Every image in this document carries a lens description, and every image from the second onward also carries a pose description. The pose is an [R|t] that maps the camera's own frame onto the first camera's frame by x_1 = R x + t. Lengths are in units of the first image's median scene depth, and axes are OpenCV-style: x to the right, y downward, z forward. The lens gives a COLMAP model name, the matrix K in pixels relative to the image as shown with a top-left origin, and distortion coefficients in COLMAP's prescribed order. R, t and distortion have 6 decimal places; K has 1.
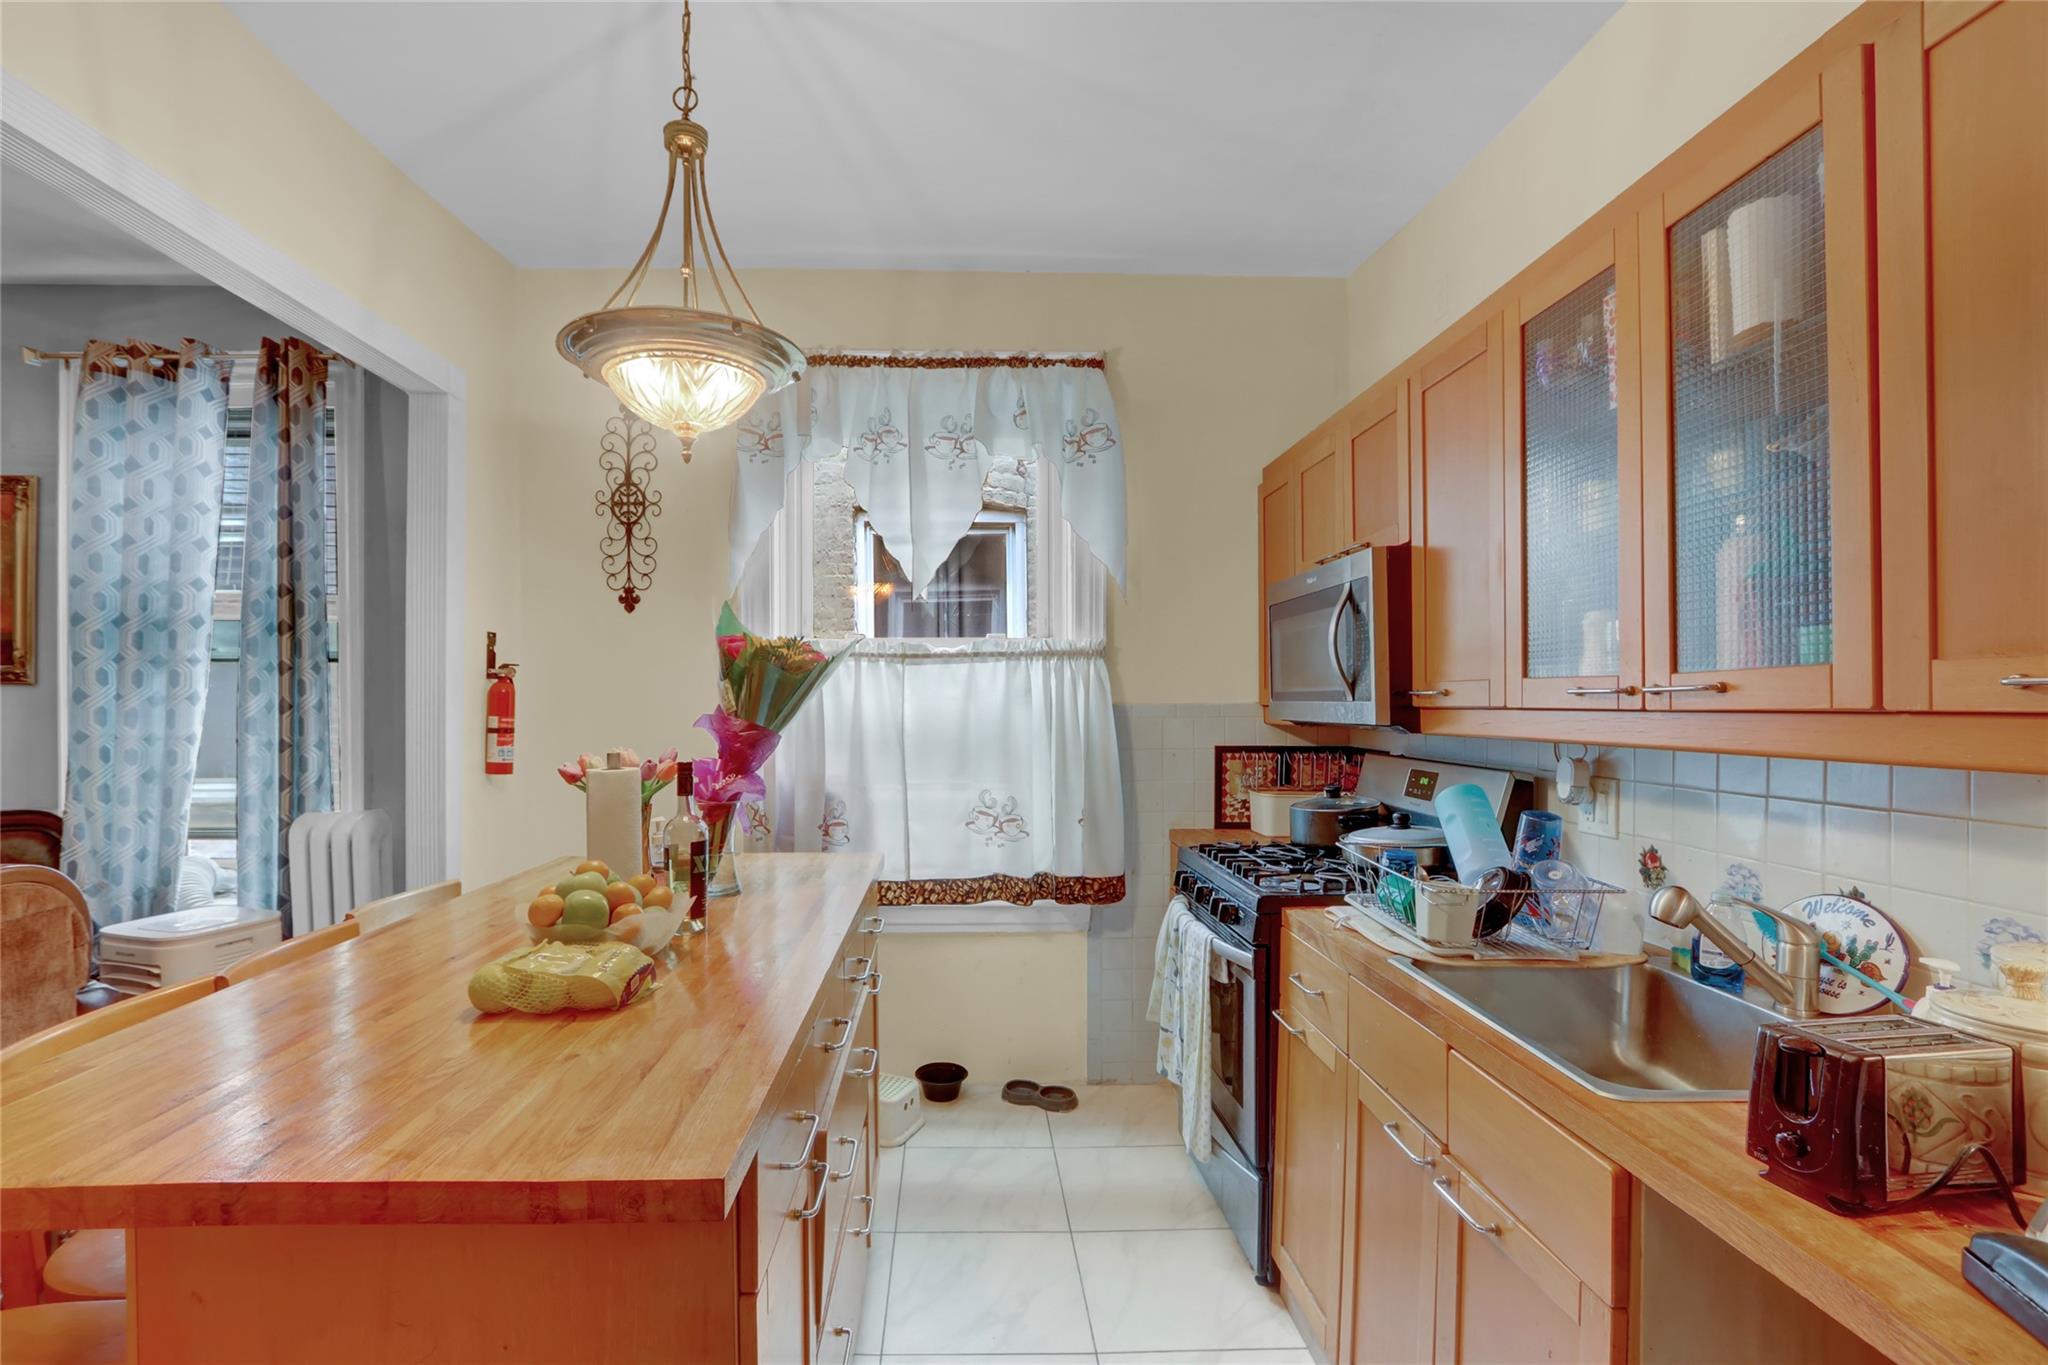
lens RADIAL K [[956.0, 0, 974.5], [0, 956.0, 697.1], [0, 0, 1]] dist [-0.016267, 0.004204]
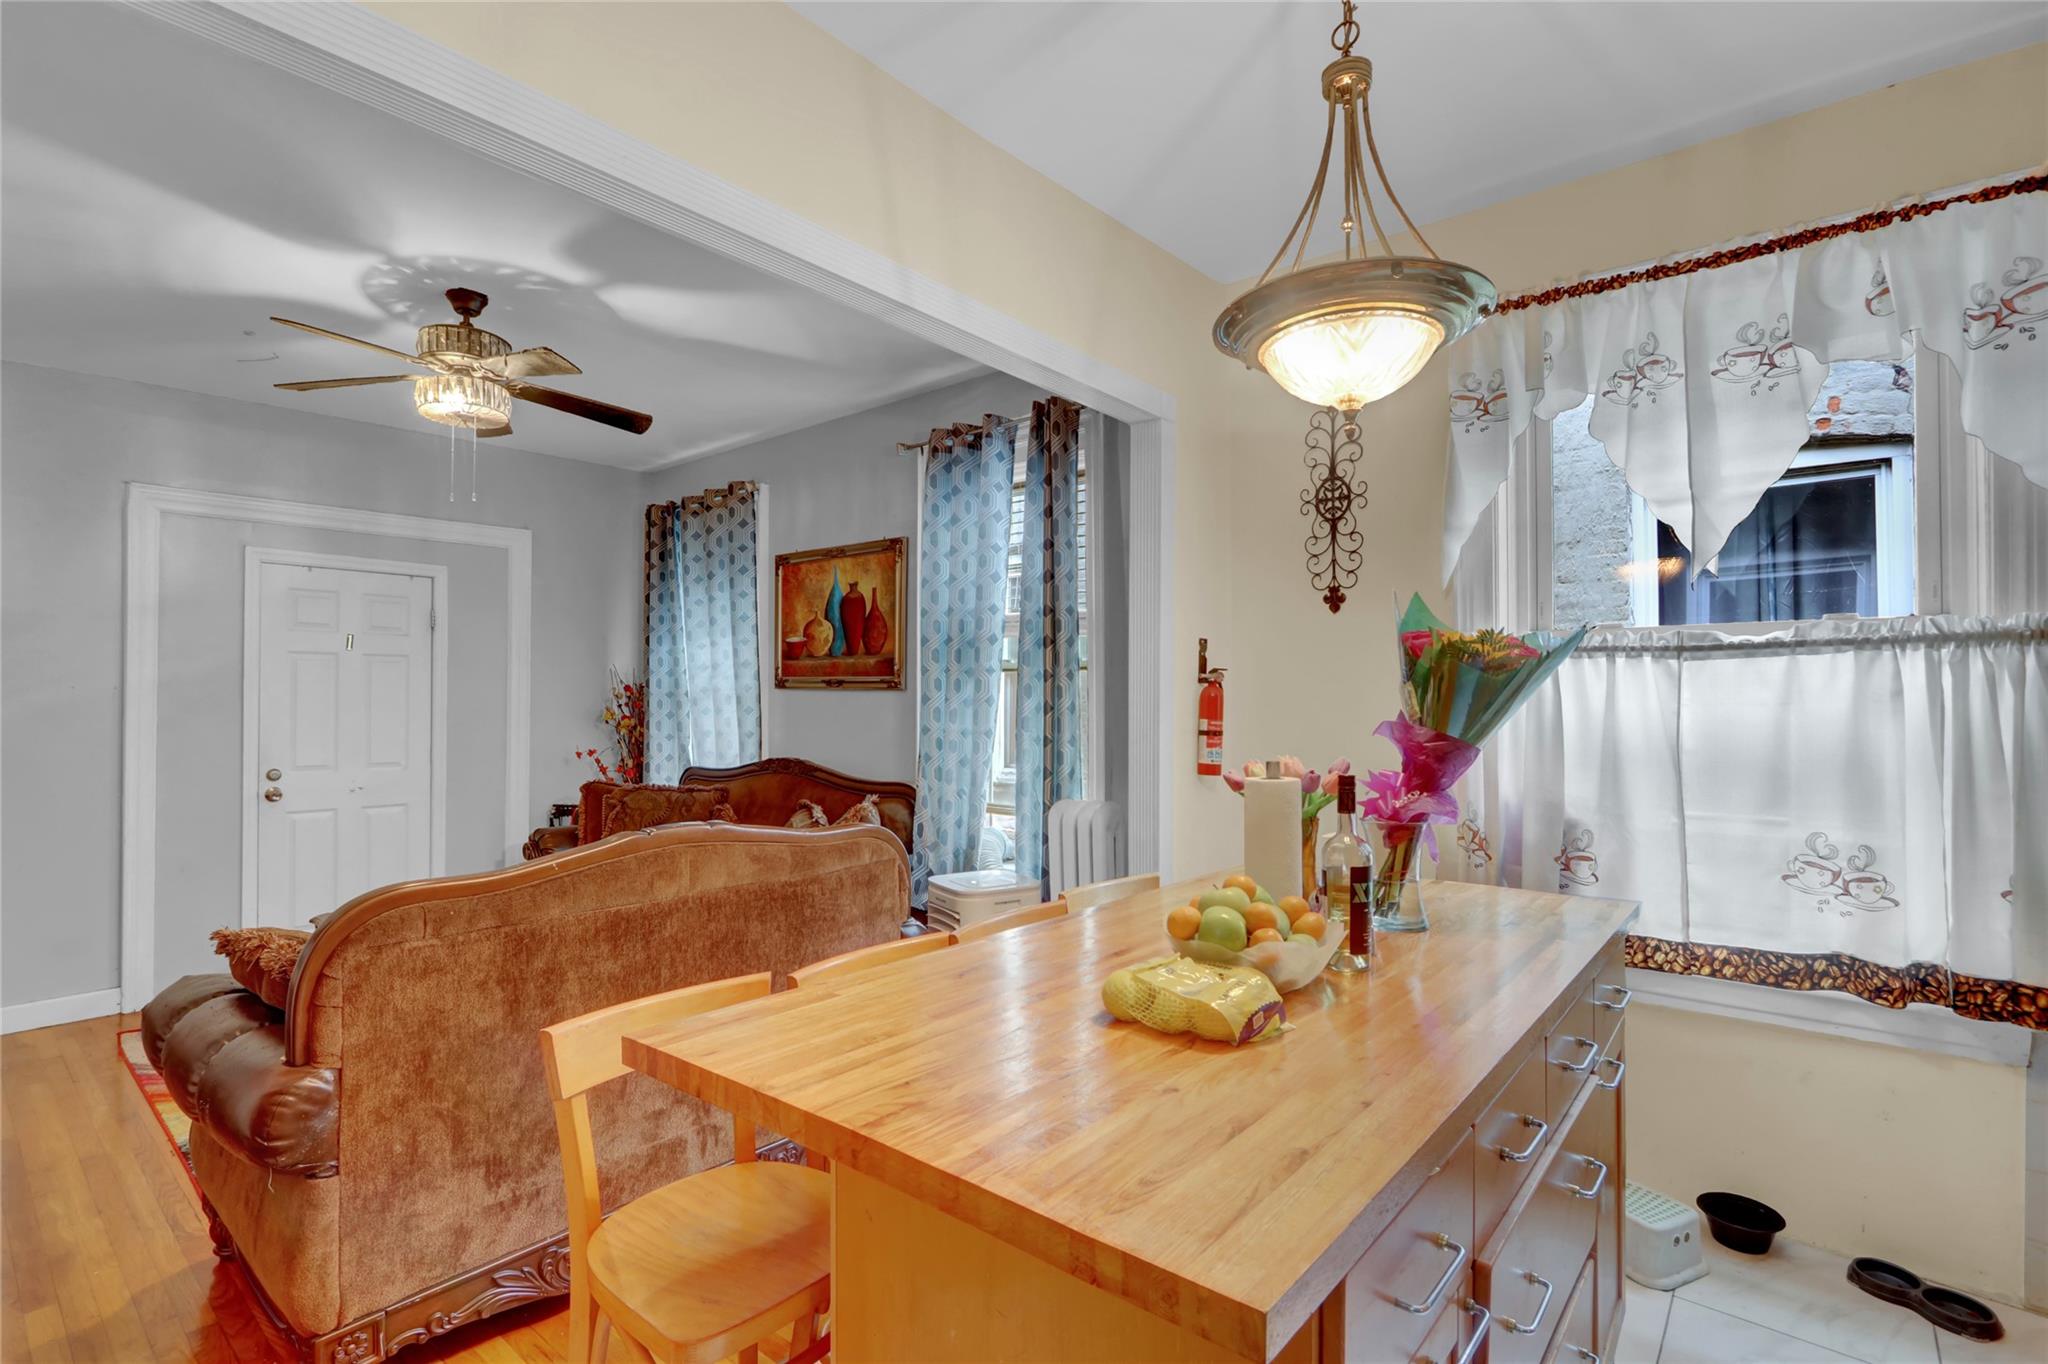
lens RADIAL K [[956.0, 0, 1011.0], [0, 956.0, 689.0], [0, 0, 1]] dist [-0.016267, 0.004204]
pose [[0.749978, -0.004883, -0.661444, 0.028571], [-0.002990, 0.999938, -0.010772, -0.000840], [0.661456, 0.010057, 0.749917, 0.073944]]
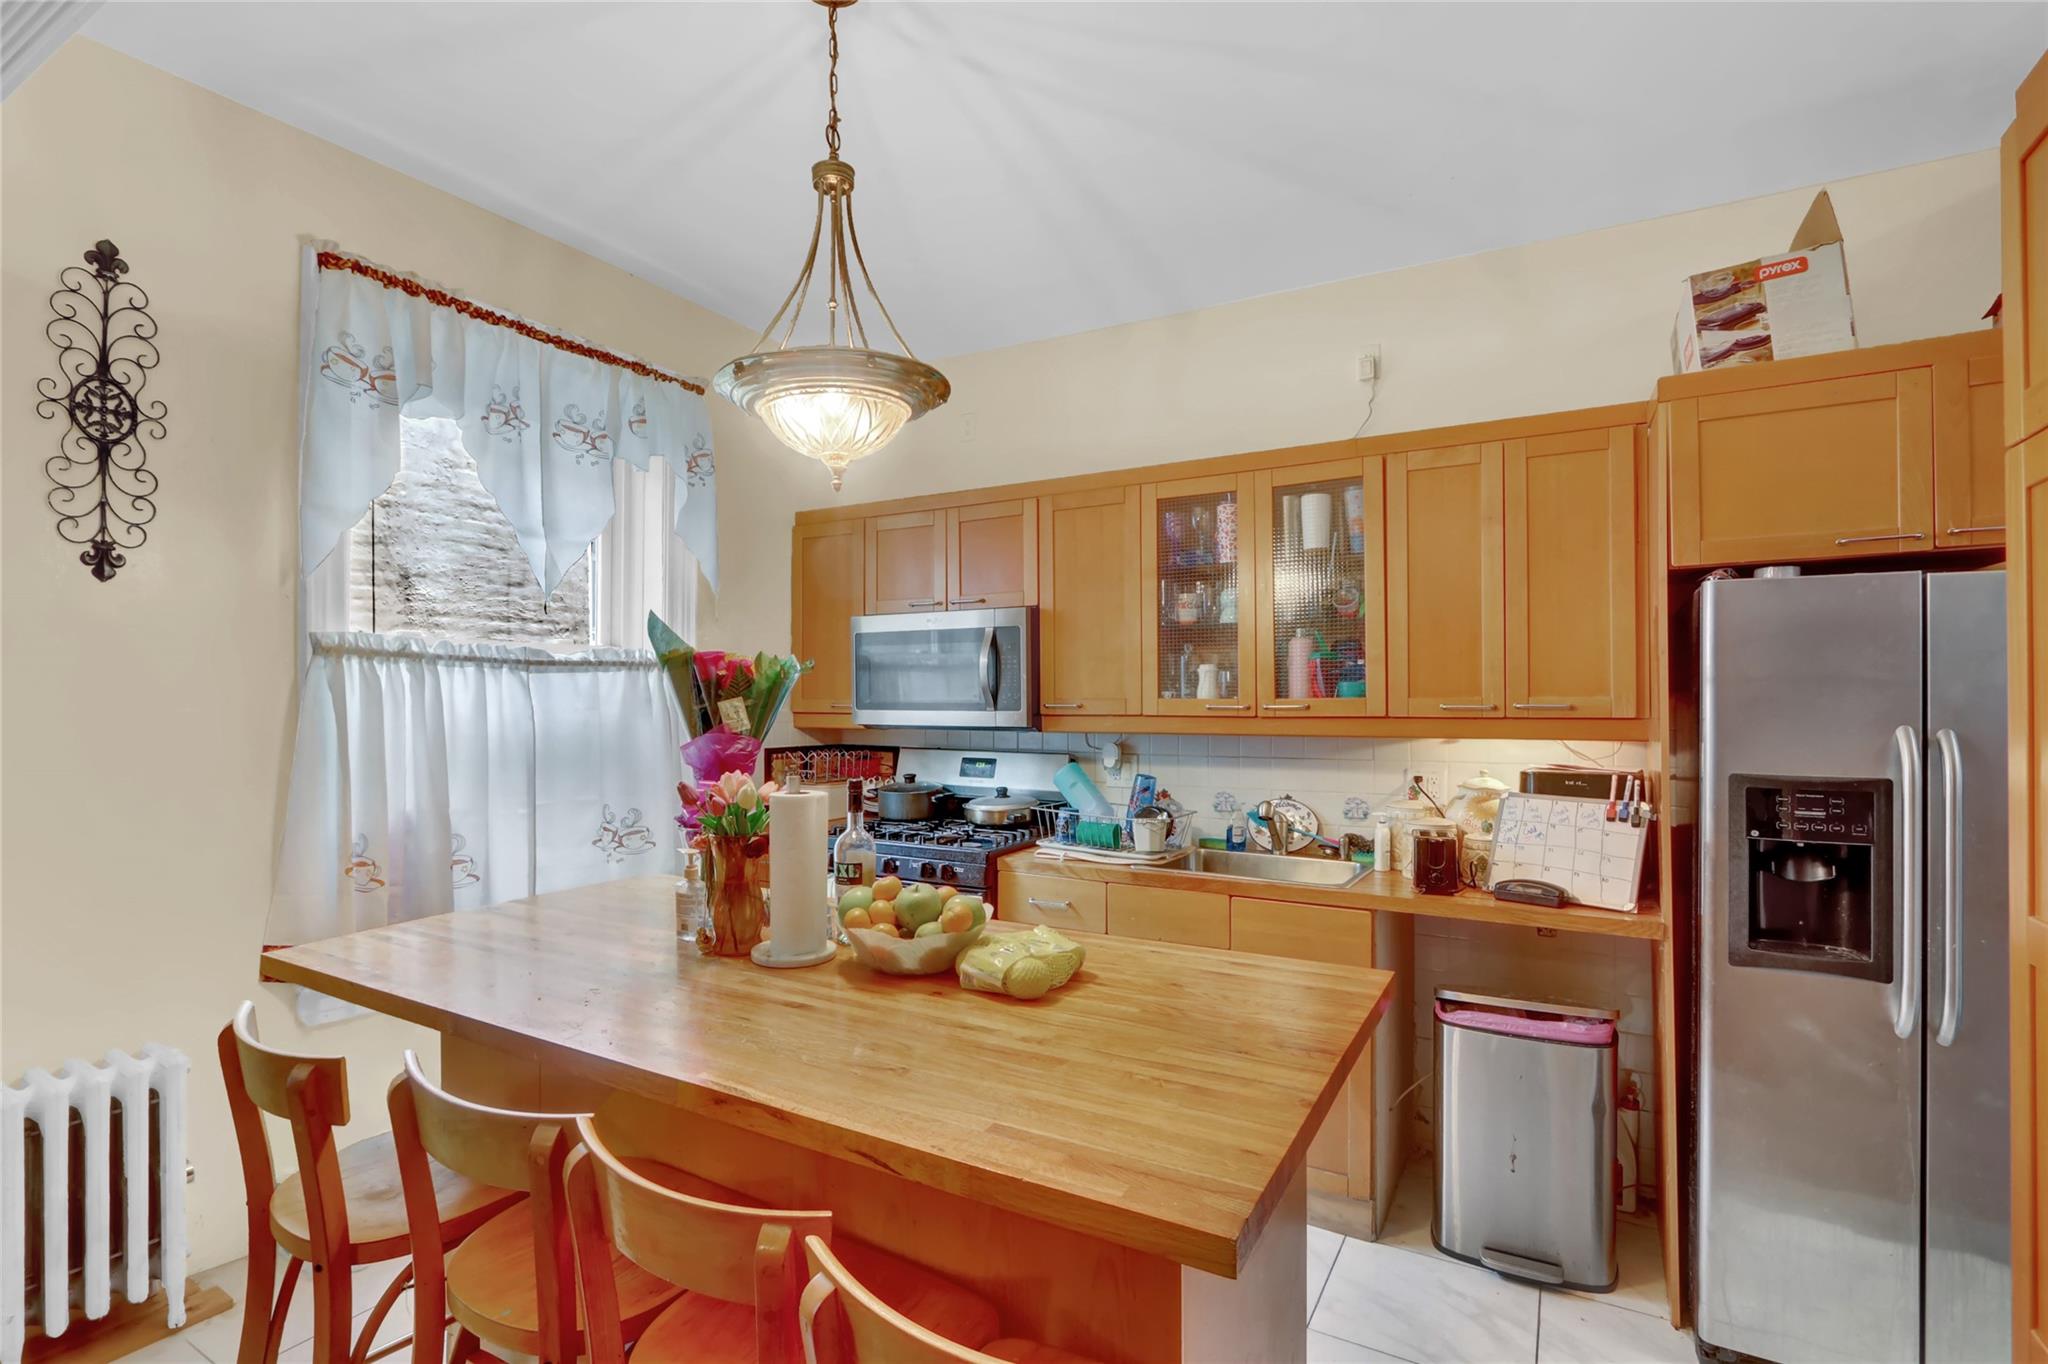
lens RADIAL K [[956.0, 0, 986.6], [0, 956.0, 690.8], [0, 0, 1]] dist [-0.016267, 0.004204]
pose [[0.539488, 0.004857, 0.841979, -0.610470], [-0.002279, 0.999988, -0.004308, -0.014458], [-0.841990, 0.000405, 0.539493, 0.170260]]
